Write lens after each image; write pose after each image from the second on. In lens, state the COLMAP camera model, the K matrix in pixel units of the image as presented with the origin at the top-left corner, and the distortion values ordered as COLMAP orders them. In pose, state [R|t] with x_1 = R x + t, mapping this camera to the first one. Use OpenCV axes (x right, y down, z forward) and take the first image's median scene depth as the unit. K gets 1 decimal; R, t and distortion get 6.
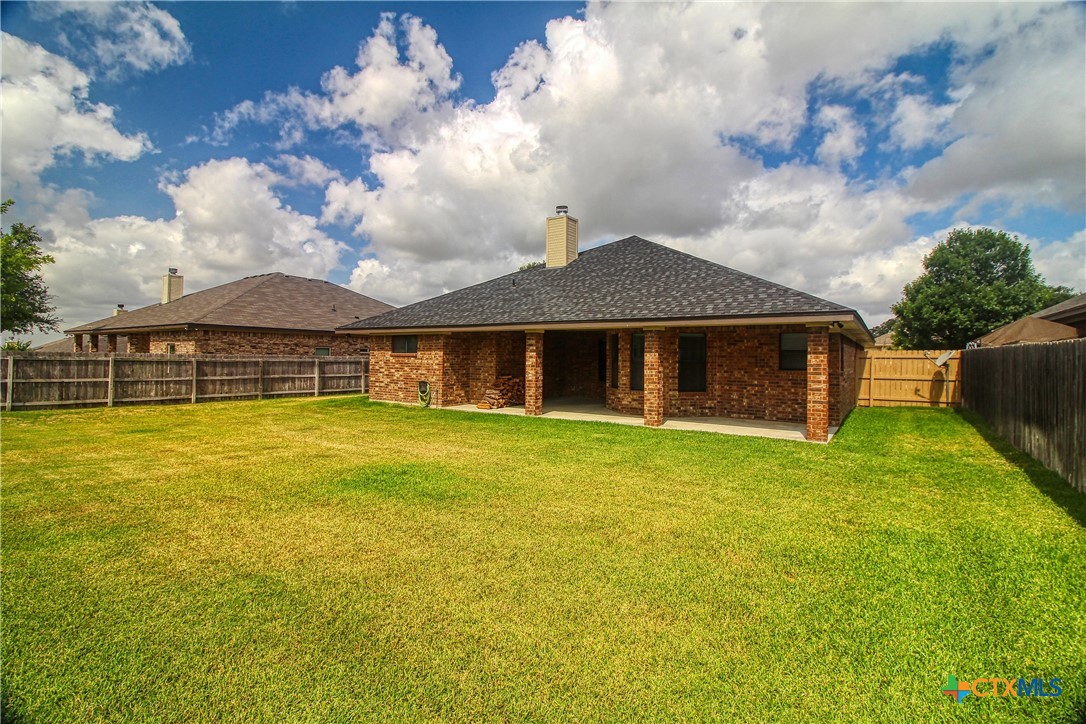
lens RADIAL K [[510.8, 0, 537.7], [0, 510.8, 360.1], [0, 0, 1]] dist [-0.002603, -0.009532]
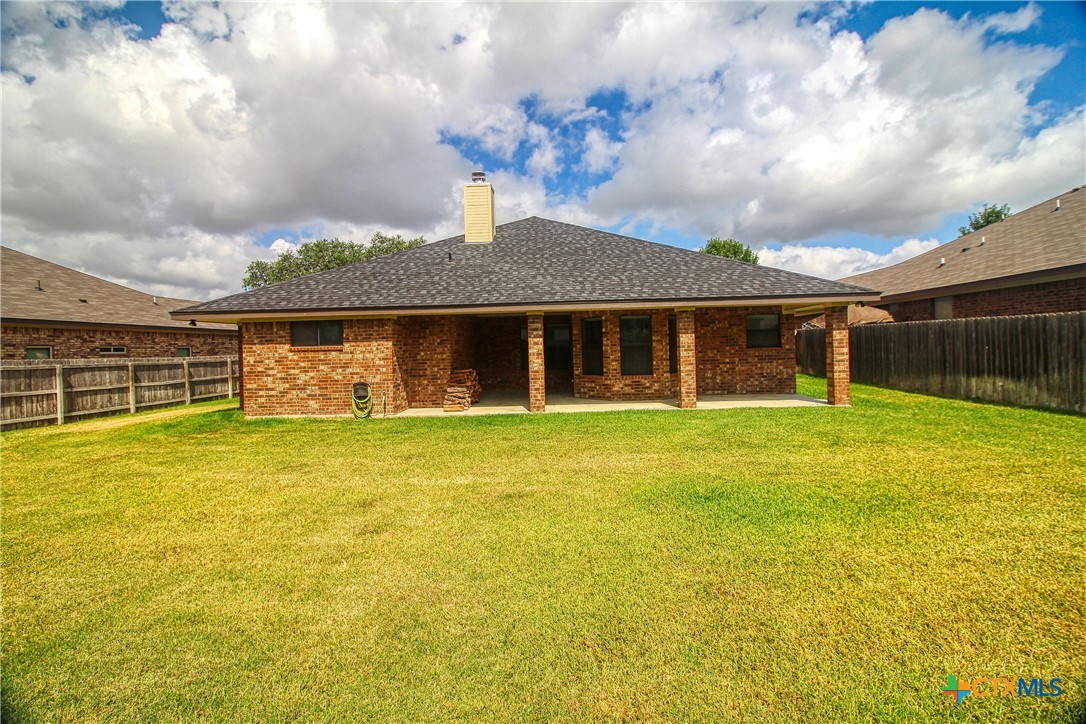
lens RADIAL K [[510.8, 0, 550.2], [0, 510.8, 355.7], [0, 0, 1]] dist [-0.002603, -0.009532]
pose [[0.839186, -0.042166, 0.542208, -0.233001], [0.039314, 0.999085, 0.016849, 0.000376], [-0.542422, 0.007176, 0.840076, 0.140420]]
